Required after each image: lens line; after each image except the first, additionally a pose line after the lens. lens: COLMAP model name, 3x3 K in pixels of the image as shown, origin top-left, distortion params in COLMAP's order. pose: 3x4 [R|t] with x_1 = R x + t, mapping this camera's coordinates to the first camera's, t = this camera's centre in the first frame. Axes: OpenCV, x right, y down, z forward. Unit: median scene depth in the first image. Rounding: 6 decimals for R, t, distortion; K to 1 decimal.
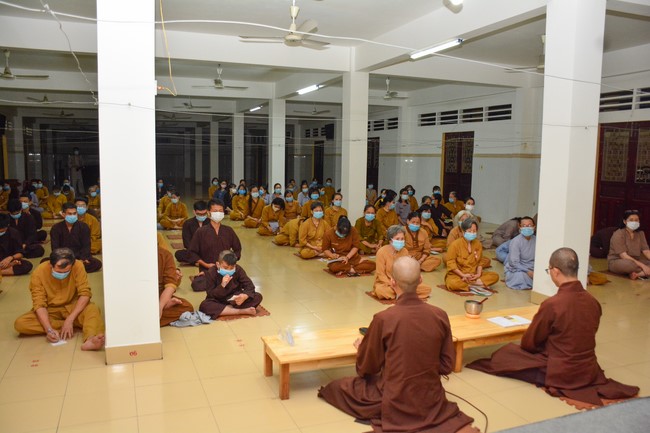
lens RADIAL K [[555.8, 0, 328.3], [0, 555.8, 217.5], [0, 0, 1]] dist [-0.017720, 0.001971]
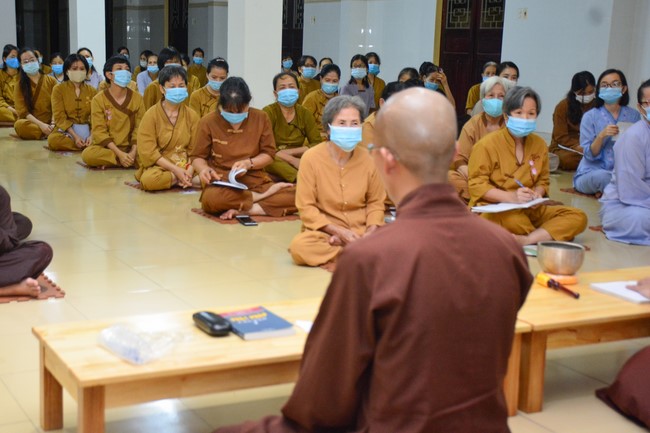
lens RADIAL K [[1090.2, 0, 320.4], [0, 1090.2, 219.1], [0, 0, 1]] dist [0.050496, 0.000000]
pose [[0.993526, -0.005376, 0.113481, -0.004814], [-0.001960, 0.997920, 0.064438, 0.041152], [-0.113591, -0.064243, 0.991448, 0.109905]]
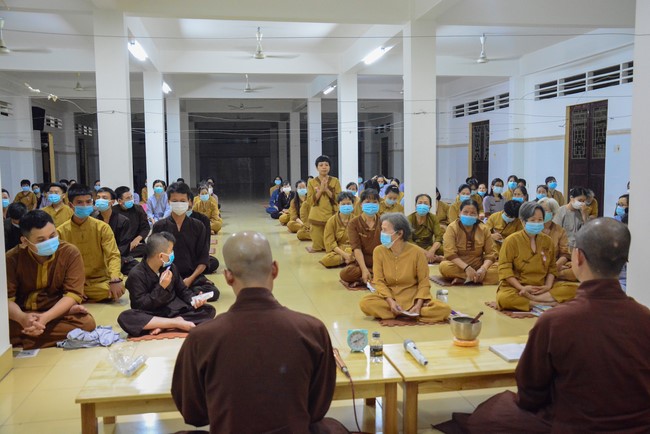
lens RADIAL K [[655.7, 0, 336.7], [0, 655.7, 216.0], [0, 0, 1]] dist [0.064776, 0.000000]
pose [[0.980564, -0.010152, -0.195935, 0.141725], [0.004576, 0.999572, -0.028890, 0.032302], [0.196144, 0.027432, 0.980191, 0.145686]]
